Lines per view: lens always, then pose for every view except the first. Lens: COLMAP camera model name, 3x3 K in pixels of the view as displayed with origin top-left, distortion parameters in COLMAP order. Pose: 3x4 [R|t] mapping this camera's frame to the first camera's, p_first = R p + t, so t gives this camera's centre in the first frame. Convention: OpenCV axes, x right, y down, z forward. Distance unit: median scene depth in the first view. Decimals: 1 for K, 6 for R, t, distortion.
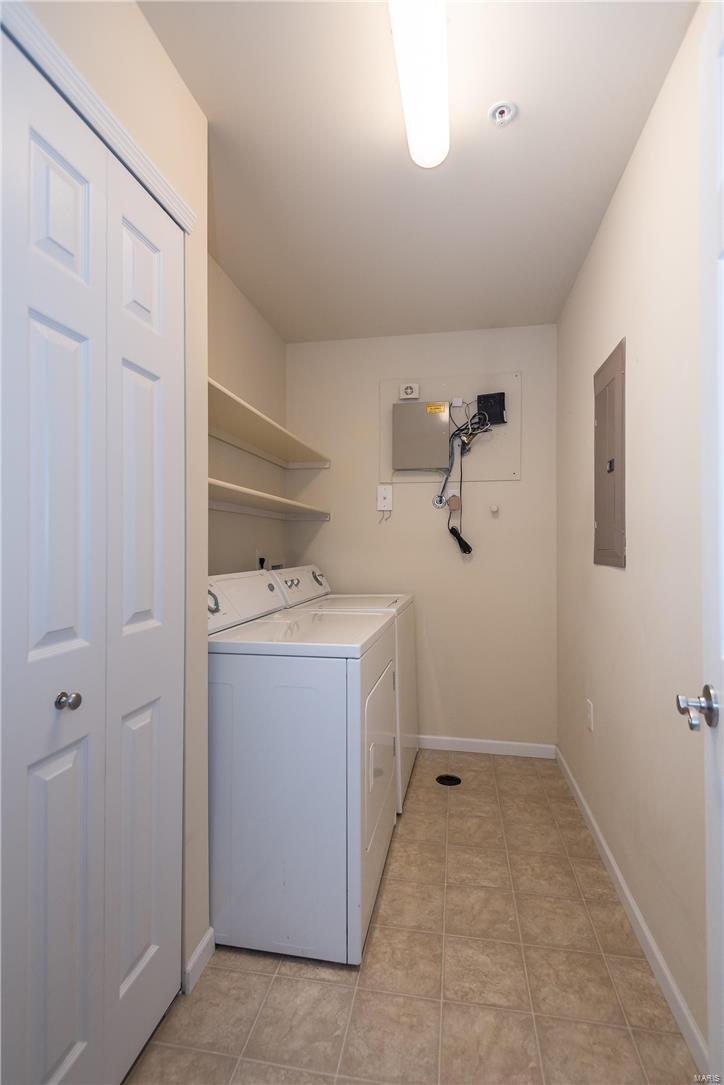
lens RADIAL K [[500.1, 0, 364.1], [0, 500.1, 506.7], [0, 0, 1]] dist [0.029345, -0.015120]
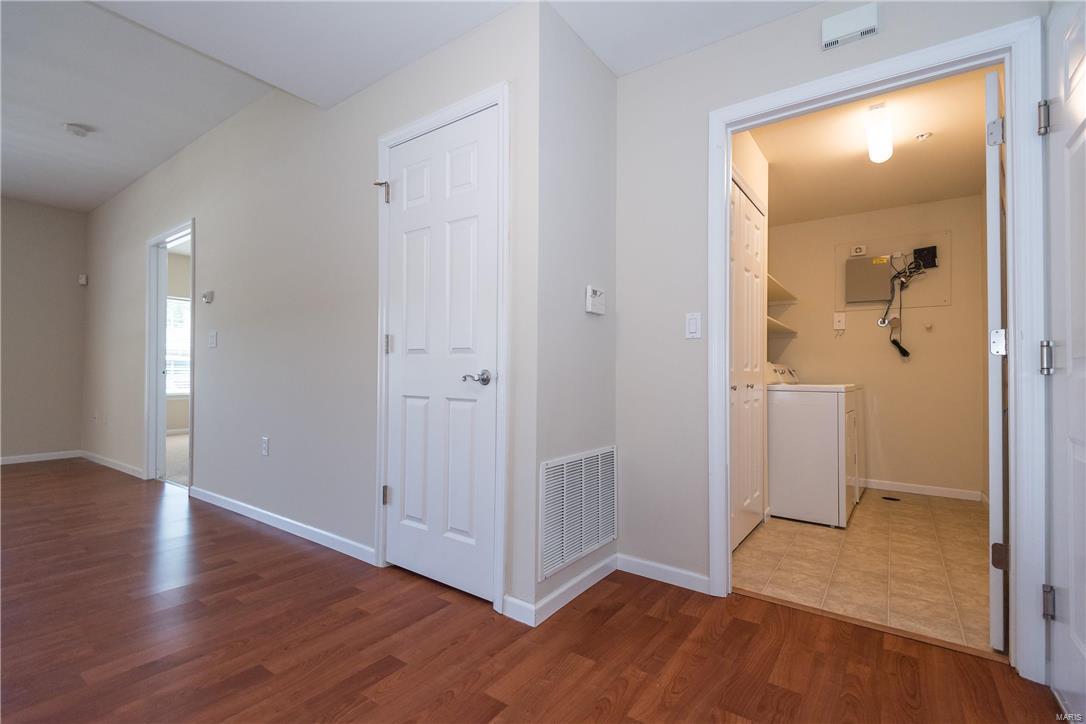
lens RADIAL K [[500.6, 0, 543.0], [0, 500.6, 352.3], [0, 0, 1]] dist [0.029345, -0.015120]
pose [[0.910025, -0.008233, -0.414472, -0.149657], [0.017448, 0.999677, 0.018453, 0.033859], [0.414187, -0.024024, 0.909875, -0.805543]]
